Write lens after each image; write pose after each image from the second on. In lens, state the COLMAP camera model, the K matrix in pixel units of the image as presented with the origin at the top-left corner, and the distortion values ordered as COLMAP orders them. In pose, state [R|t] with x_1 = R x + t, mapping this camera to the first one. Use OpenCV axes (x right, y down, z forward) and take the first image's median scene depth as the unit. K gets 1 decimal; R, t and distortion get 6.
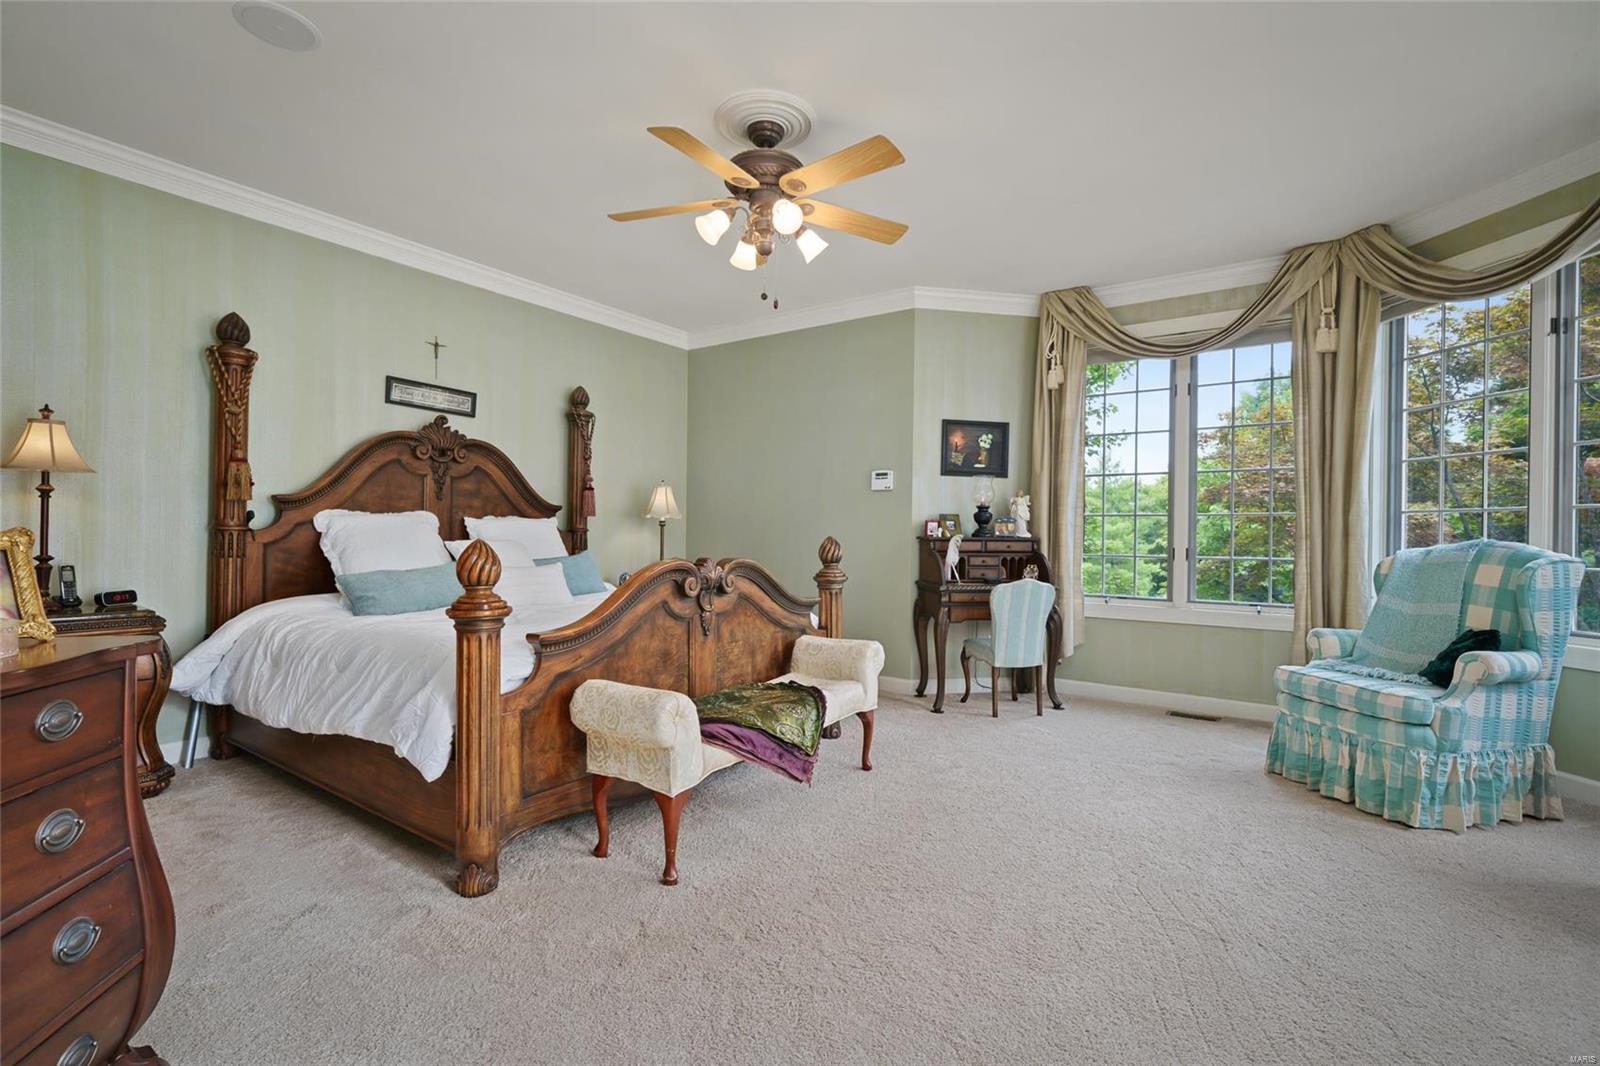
lens RADIAL K [[761.5, 0, 811.6], [0, 761.5, 532.3], [0, 0, 1]] dist [-0.000311, -0.000057]
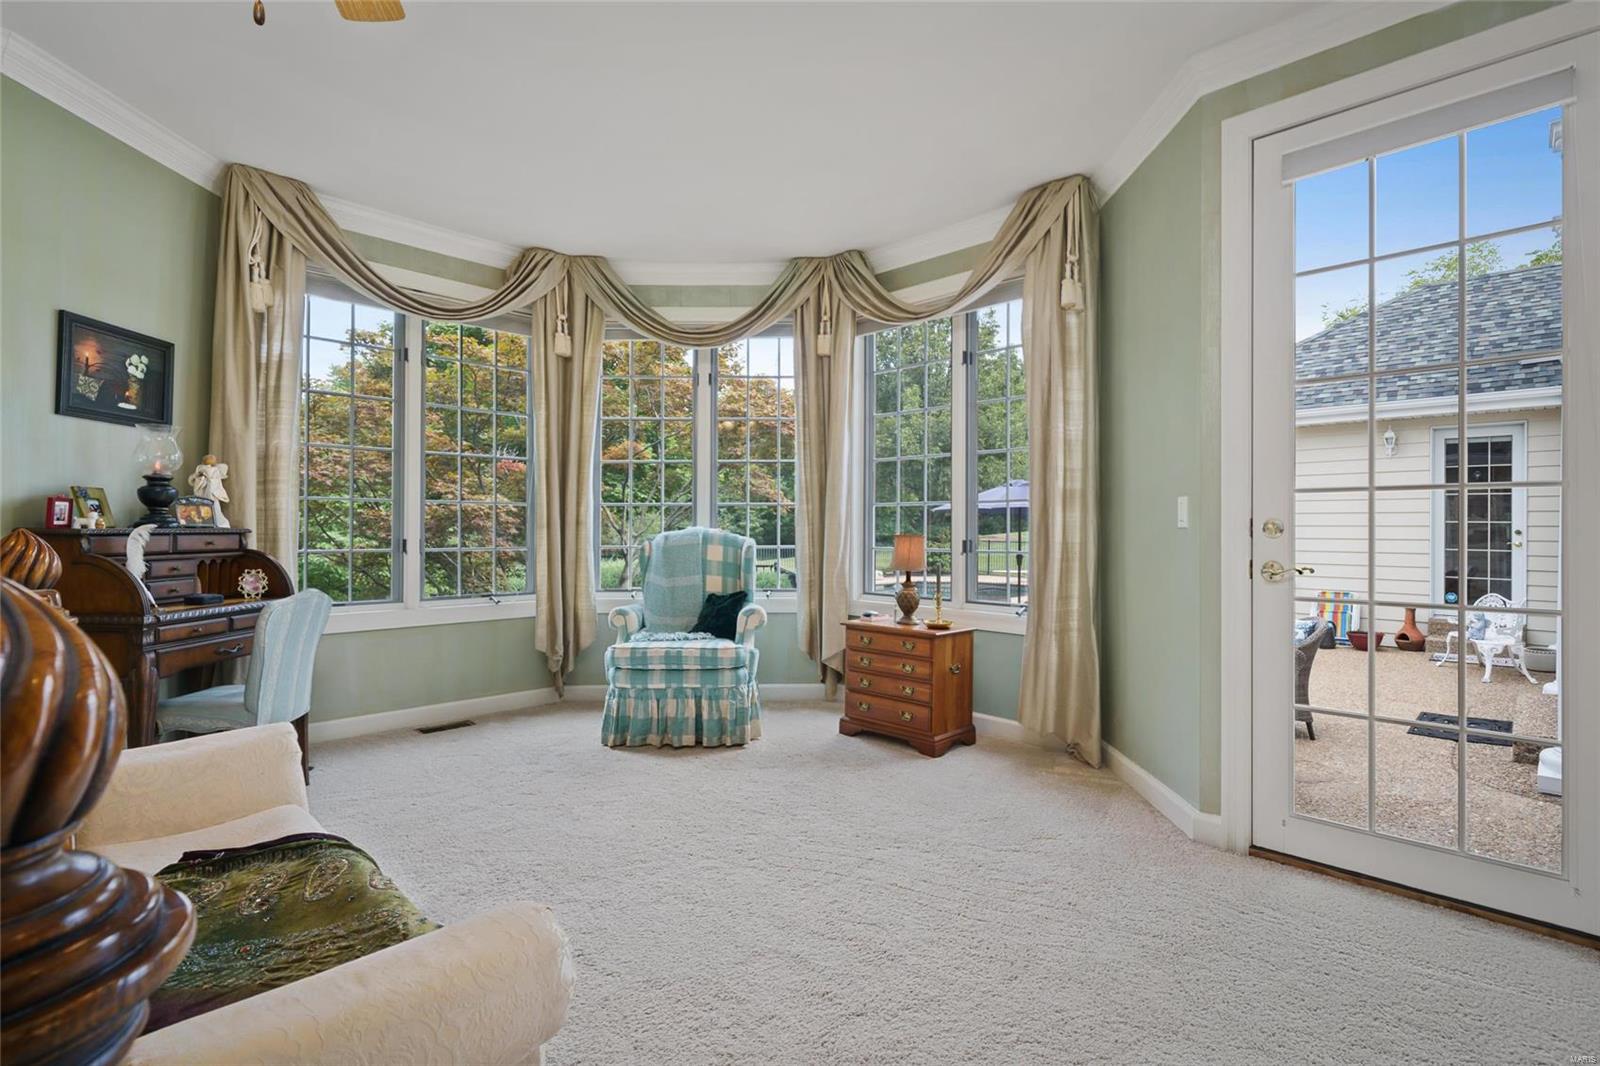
lens RADIAL K [[761.5, 0, 811.6], [0, 761.5, 532.3], [0, 0, 1]] dist [-0.000311, -0.000057]
pose [[0.143391, -0.011741, 0.989596, -0.349508], [-0.001082, 0.999927, 0.012021, 0.002015], [-0.989666, -0.002794, 0.143368, 0.490374]]
